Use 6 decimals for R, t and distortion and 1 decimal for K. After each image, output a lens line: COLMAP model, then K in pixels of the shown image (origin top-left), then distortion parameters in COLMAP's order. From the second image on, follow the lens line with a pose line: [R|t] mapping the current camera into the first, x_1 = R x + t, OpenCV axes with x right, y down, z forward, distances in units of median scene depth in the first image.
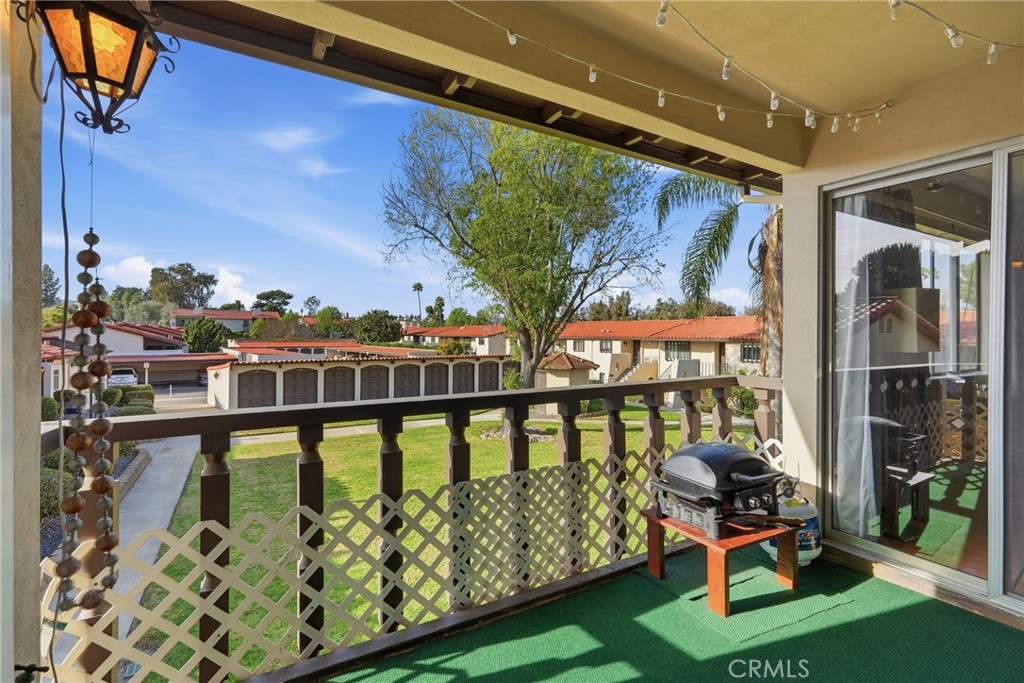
lens RADIAL K [[463.9, 0, 502.5], [0, 463.9, 329.2], [0, 0, 1]] dist [-0.001148, -0.000006]
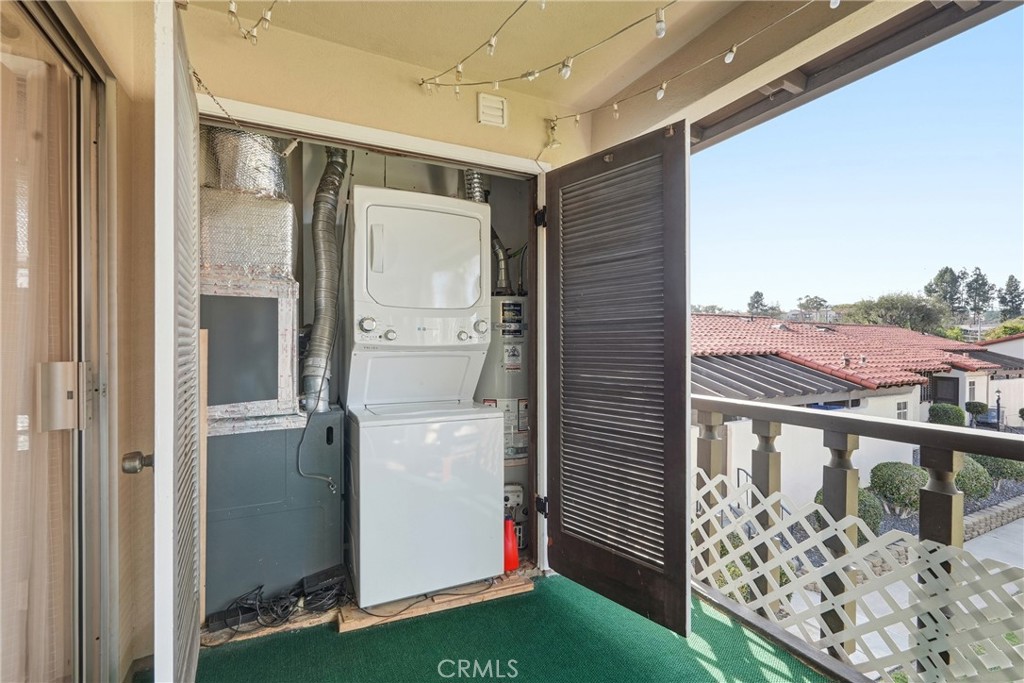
lens RADIAL K [[453.9, 0, 512.0], [0, 453.9, 341.5], [0, 0, 1]] dist [0.002759, 0.000552]
pose [[-0.054323, -0.013456, -0.998433, 0.751938], [0.012983, 0.999815, -0.014181, 0.009812], [0.998439, -0.013733, -0.054138, 0.405156]]
